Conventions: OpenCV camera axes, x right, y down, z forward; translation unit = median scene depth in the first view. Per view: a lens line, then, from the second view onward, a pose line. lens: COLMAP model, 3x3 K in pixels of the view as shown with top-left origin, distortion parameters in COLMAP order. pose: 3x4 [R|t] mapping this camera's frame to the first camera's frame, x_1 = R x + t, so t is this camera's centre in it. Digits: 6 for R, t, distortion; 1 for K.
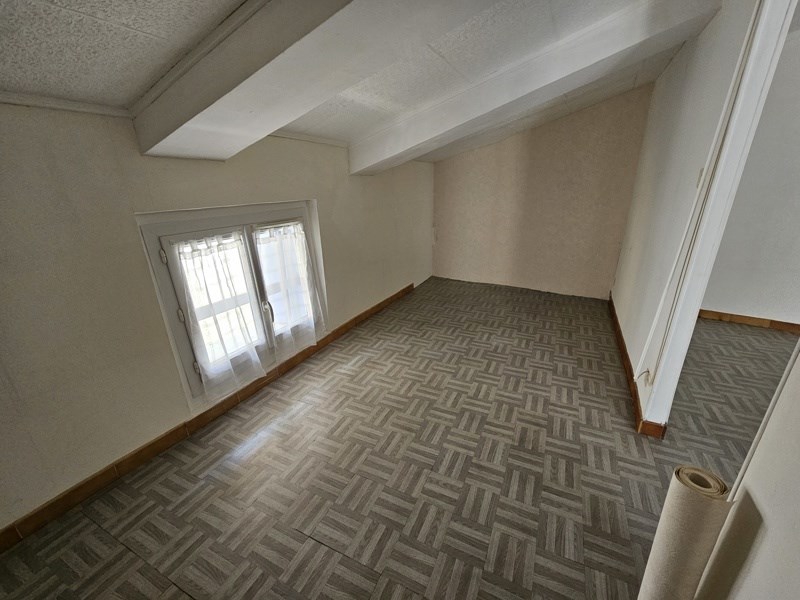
lens RADIAL K [[328.0, 0, 403.9], [0, 328.0, 304.3], [0, 0, 1]] dist [-0.001371, 0.000718]
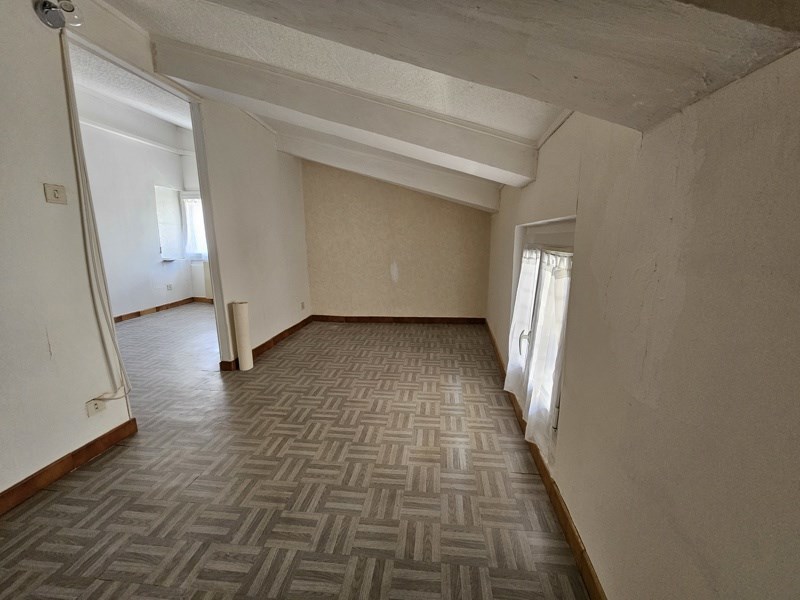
lens RADIAL K [[328.0, 0, 403.2], [0, 328.0, 300.6], [0, 0, 1]] dist [-0.001371, 0.000718]
pose [[-0.941975, 0.083788, -0.325059, 0.175135], [-0.101574, 0.851808, 0.513912, -0.503191], [0.319948, 0.517109, -0.793871, 1.576871]]
